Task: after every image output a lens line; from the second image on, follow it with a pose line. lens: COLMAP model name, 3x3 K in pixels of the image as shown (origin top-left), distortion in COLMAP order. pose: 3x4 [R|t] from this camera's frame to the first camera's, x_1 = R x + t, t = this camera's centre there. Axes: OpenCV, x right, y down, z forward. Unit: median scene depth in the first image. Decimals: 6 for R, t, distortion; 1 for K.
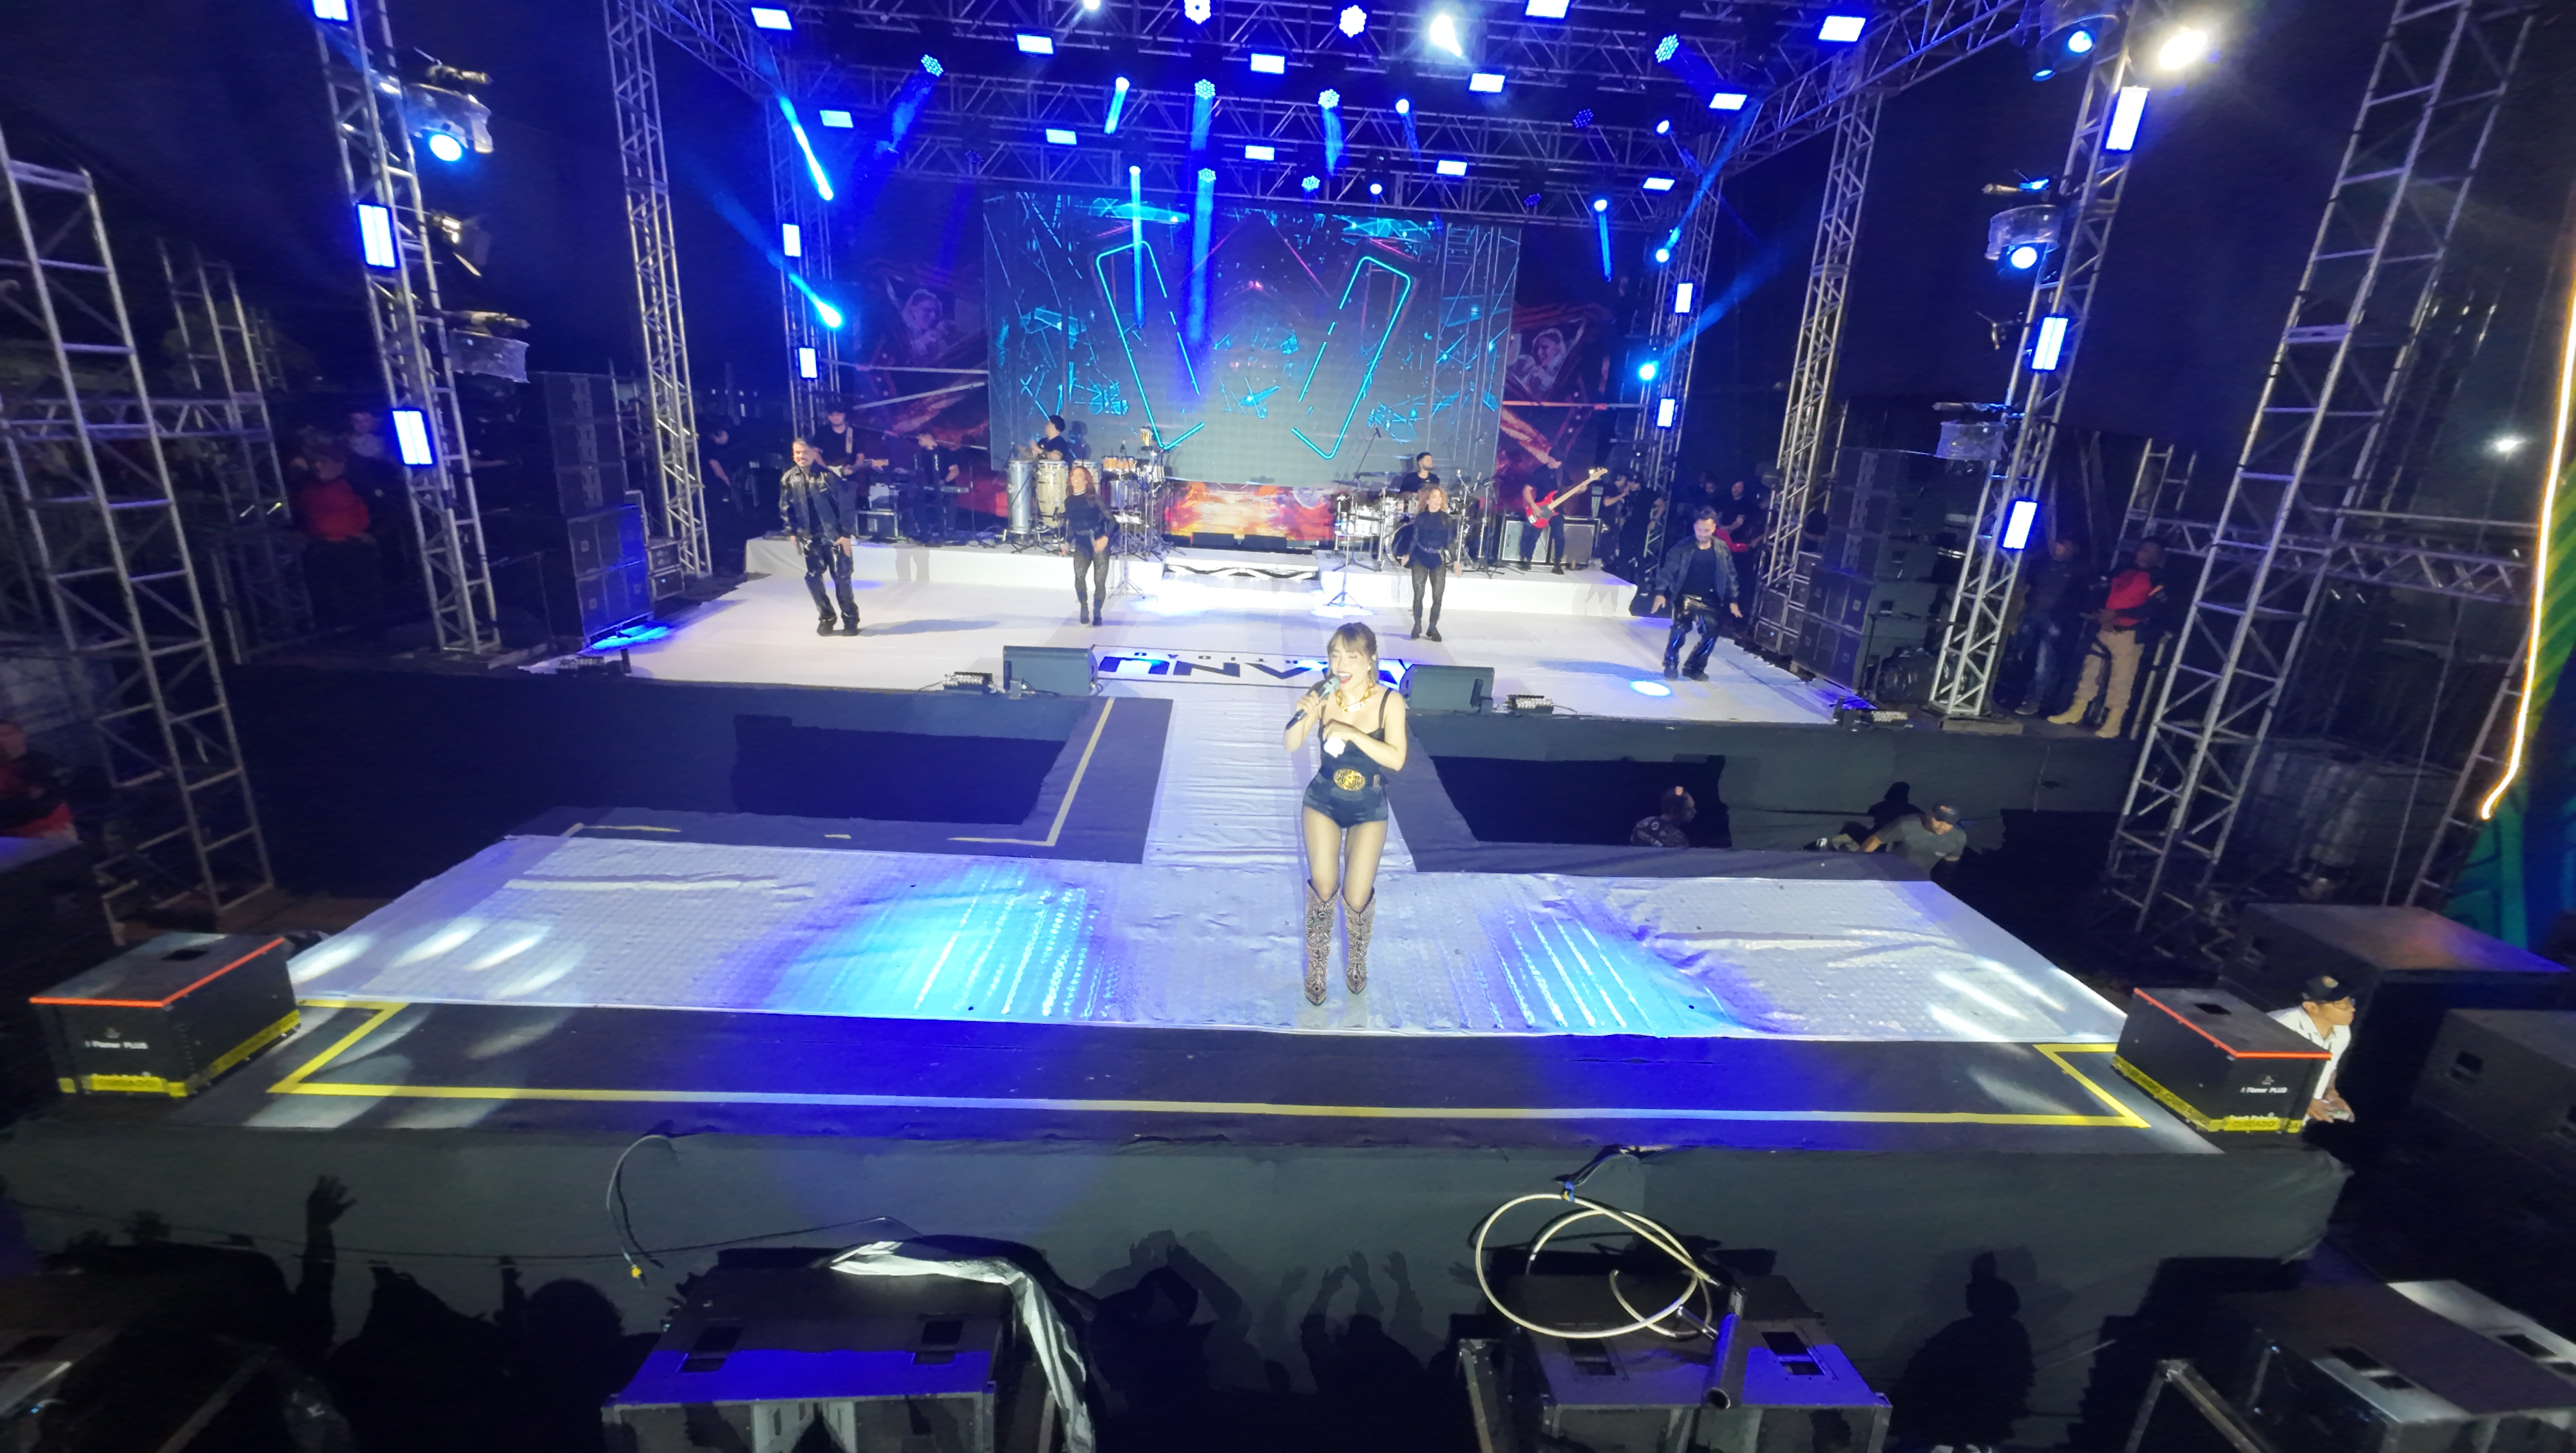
lens RADIAL K [[1008.9, 0, 1288.5], [0, 1008.9, 726.2], [0, 0, 1]] dist [-0.002858, 0.002348]
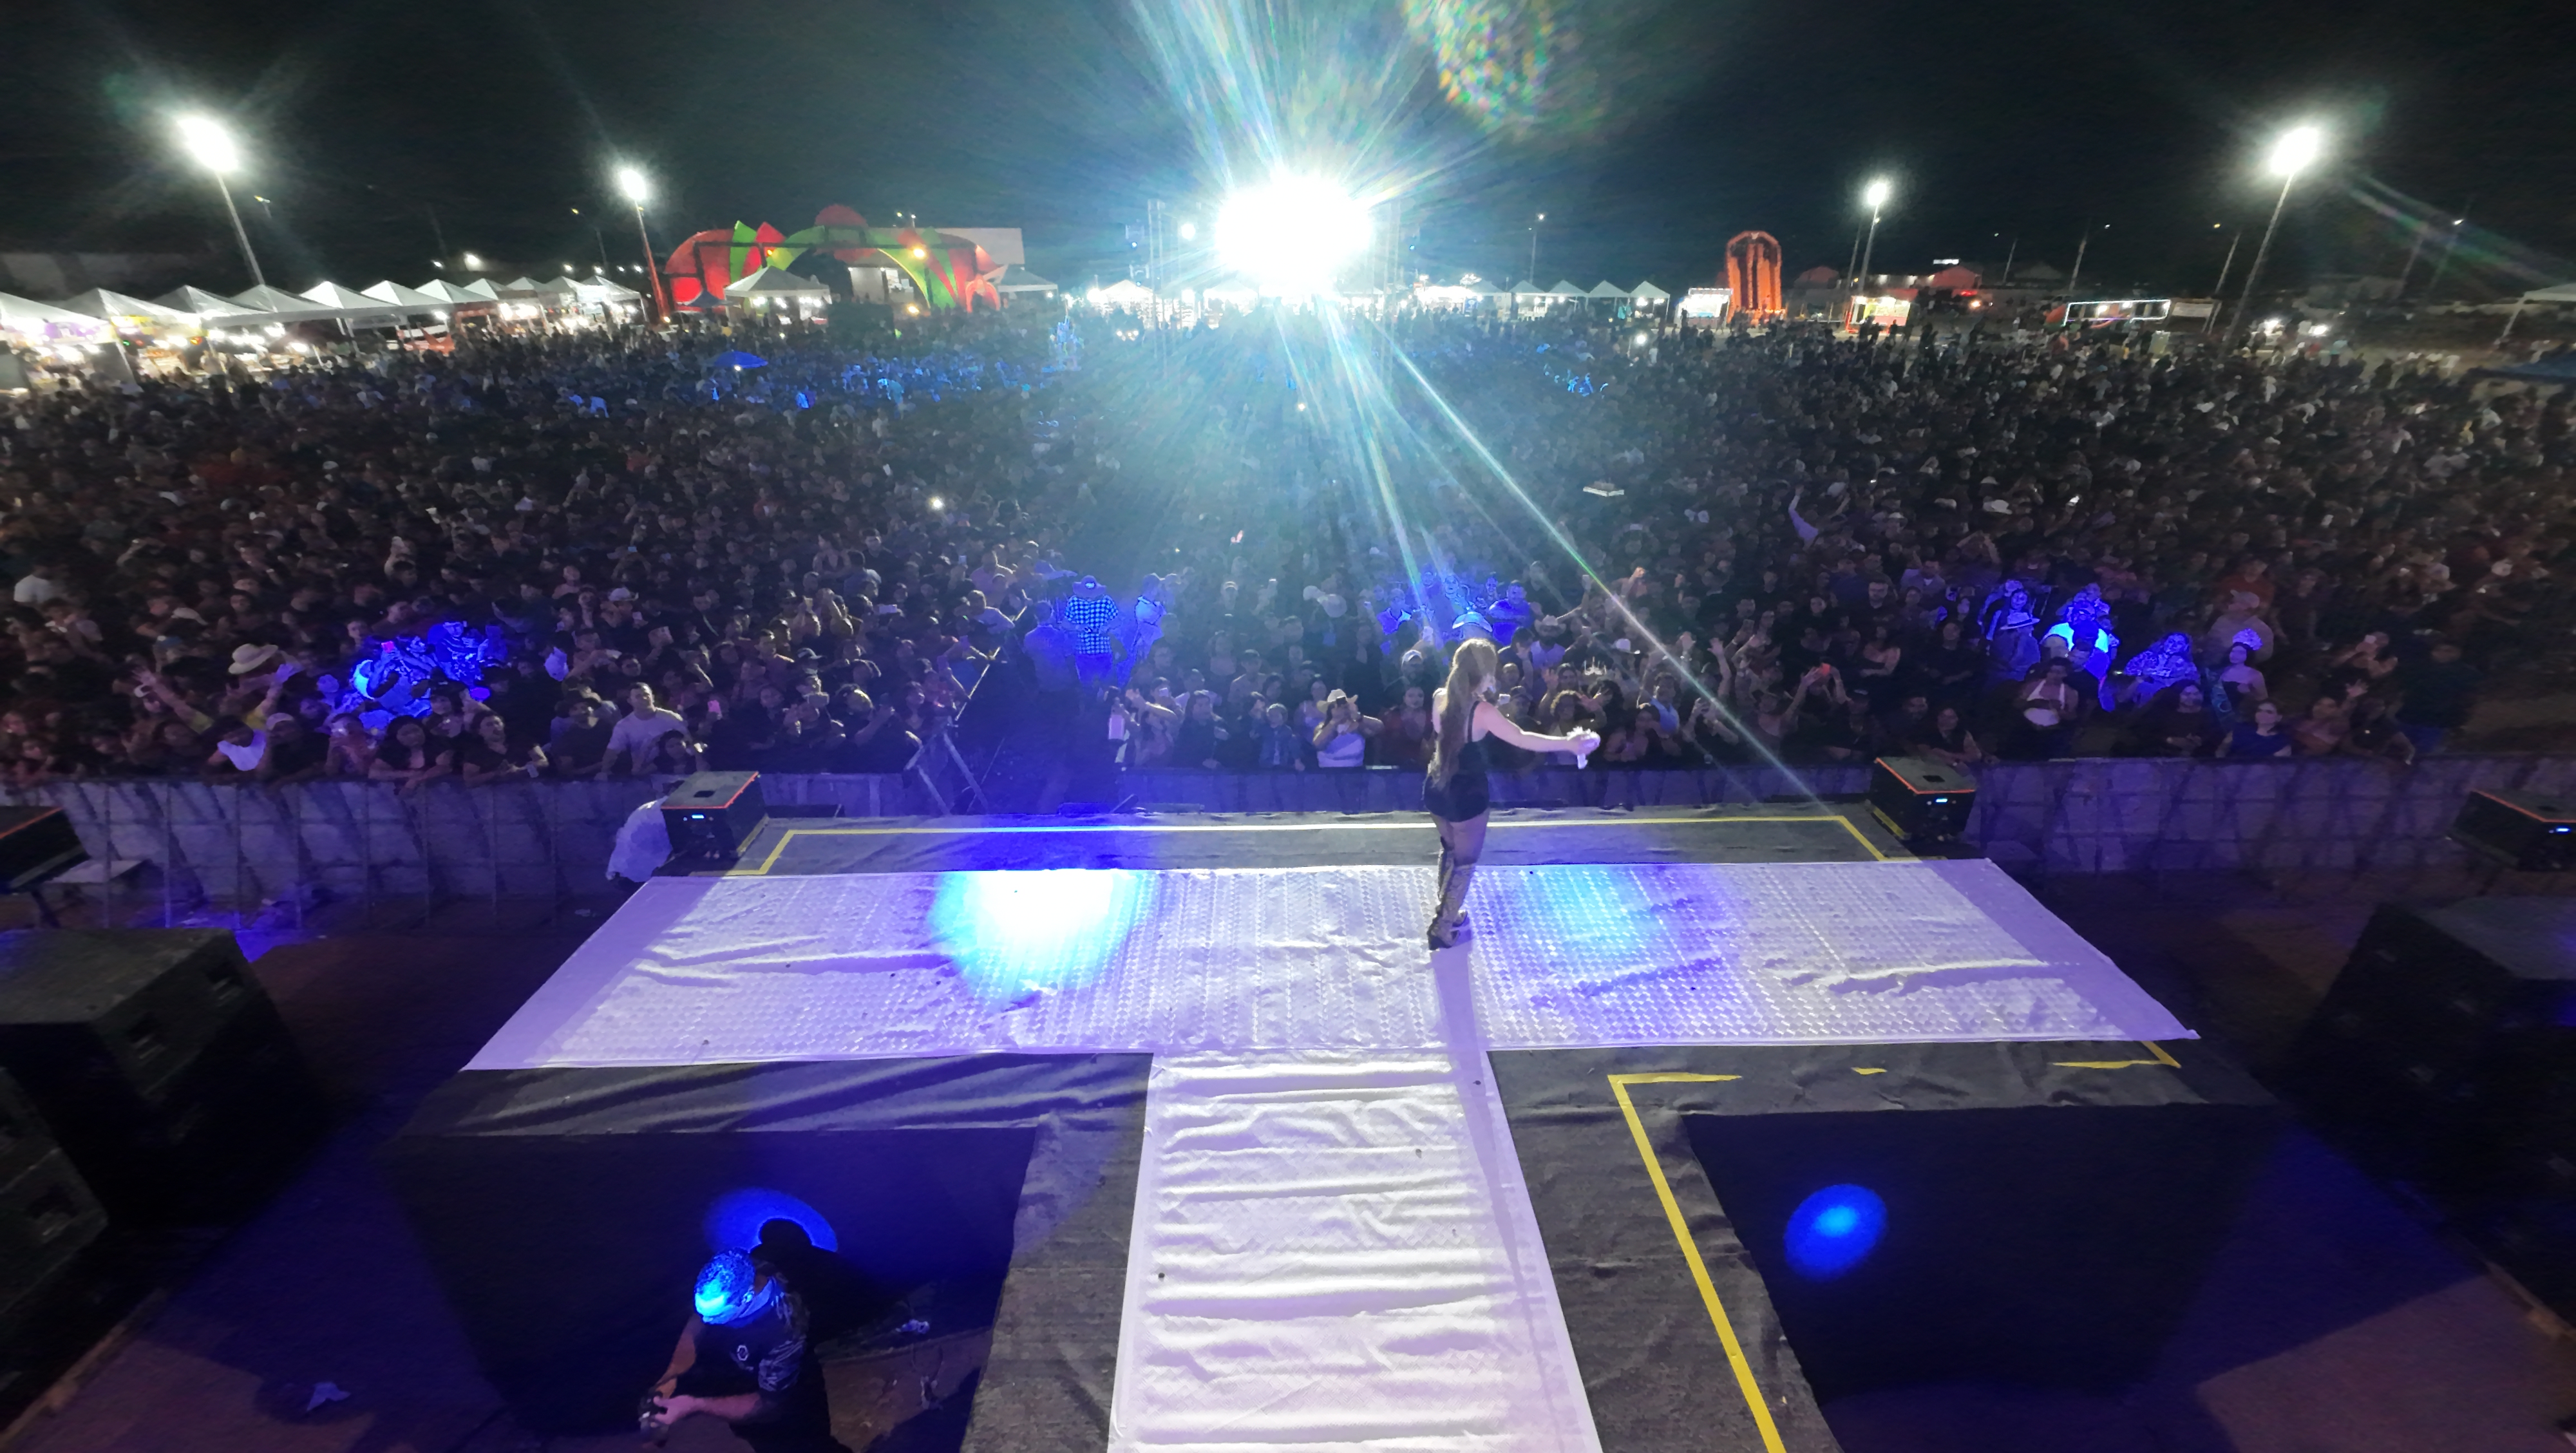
lens RADIAL K [[1008.9, 0, 1285.8], [0, 1008.9, 724.3], [0, 0, 1]] dist [-0.002858, 0.002348]
pose [[-0.997711, -0.067473, -0.004556, 0.029688], [-0.052879, 0.736365, 0.674515, -0.431160], [-0.042157, 0.673211, -0.738247, 1.003935]]
